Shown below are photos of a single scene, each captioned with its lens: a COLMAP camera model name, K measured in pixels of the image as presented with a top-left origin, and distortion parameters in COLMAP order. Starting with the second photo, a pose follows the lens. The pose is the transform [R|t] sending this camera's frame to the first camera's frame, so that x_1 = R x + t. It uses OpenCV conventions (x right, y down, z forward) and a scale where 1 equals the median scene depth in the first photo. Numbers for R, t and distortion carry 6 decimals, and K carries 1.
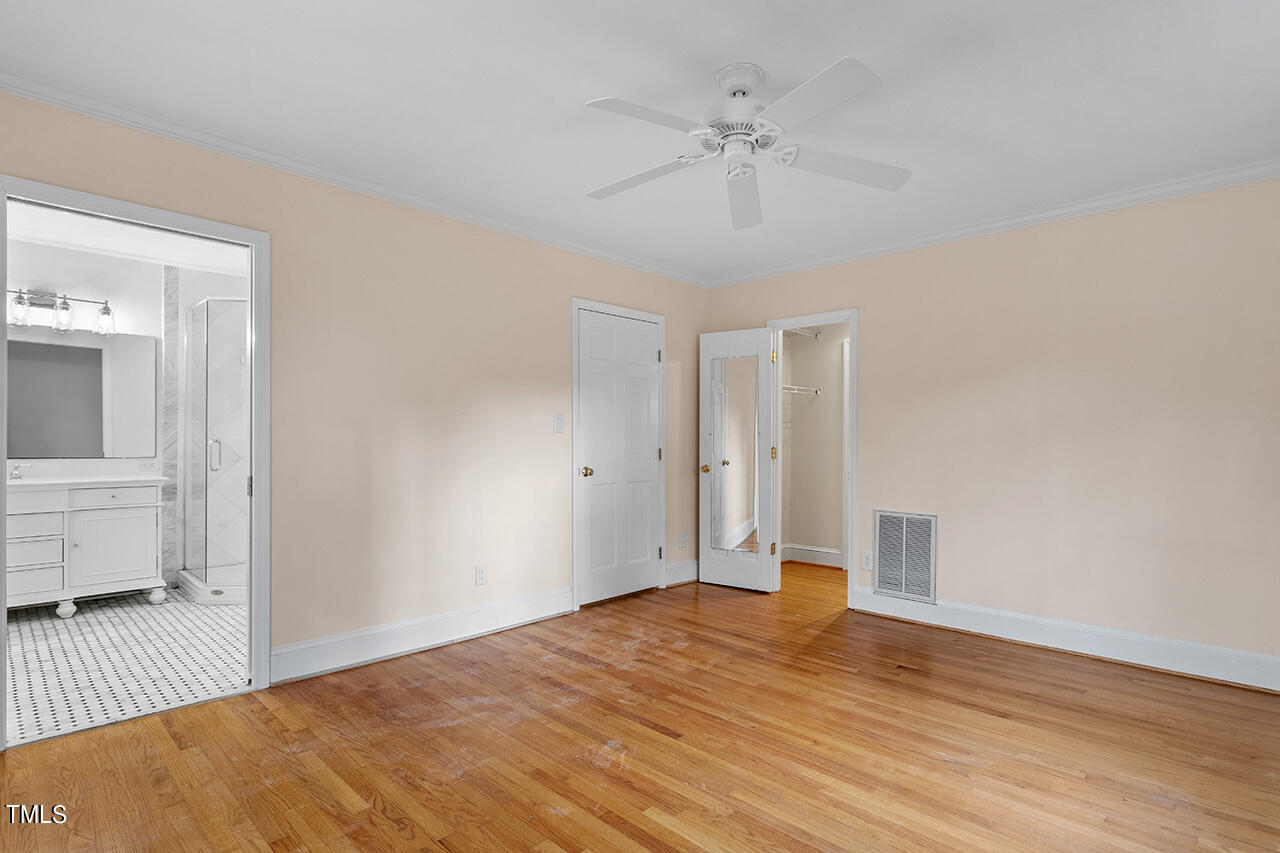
lens RADIAL K [[617.8, 0, 629.0], [0, 617.8, 438.9], [0, 0, 1]] dist [0.002116, 0.000348]
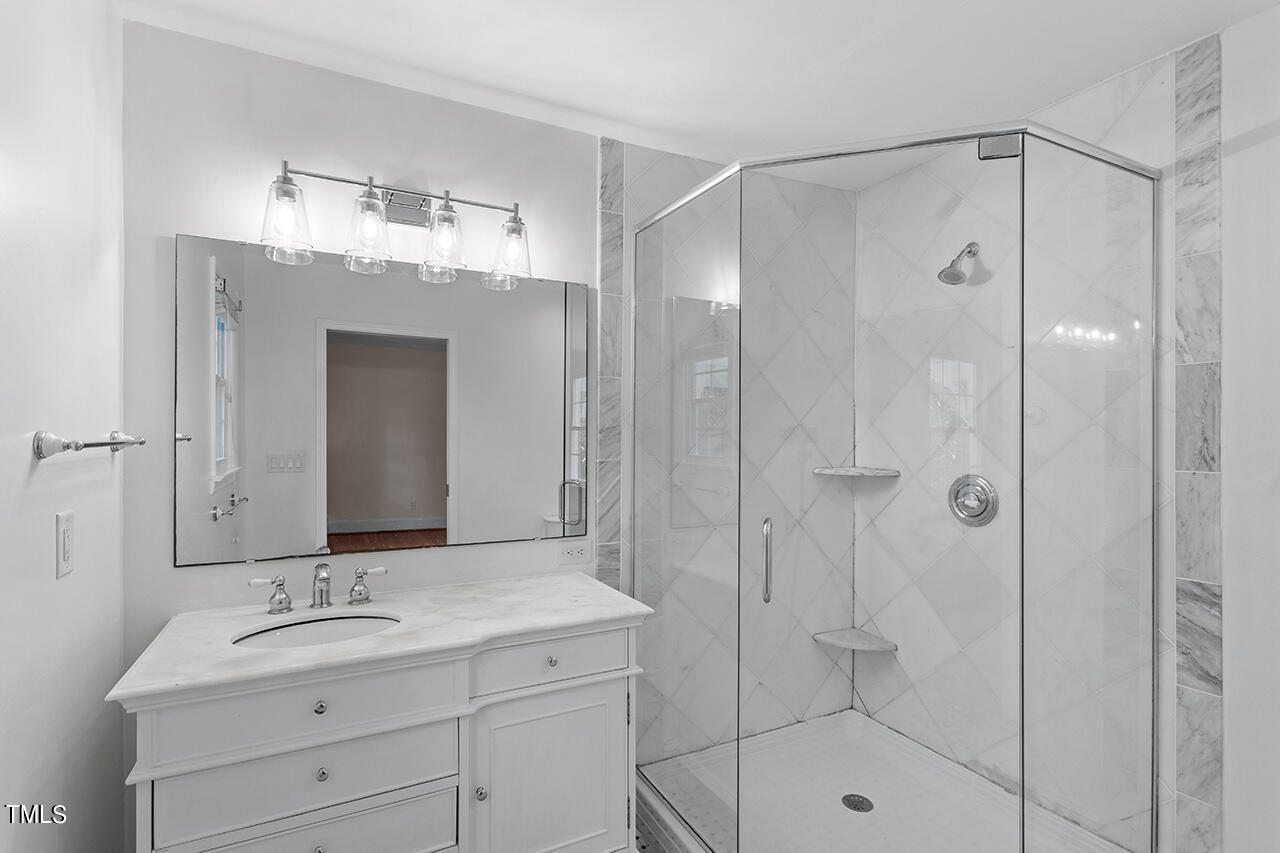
lens RADIAL K [[617.8, 0, 647.3], [0, 617.8, 424.3], [0, 0, 1]] dist [0.002116, 0.000348]
pose [[0.948731, -0.000514, -0.316084, -0.566471], [-0.002828, 0.999945, -0.010113, -0.051460], [0.316071, 0.010488, 0.948677, 0.556985]]
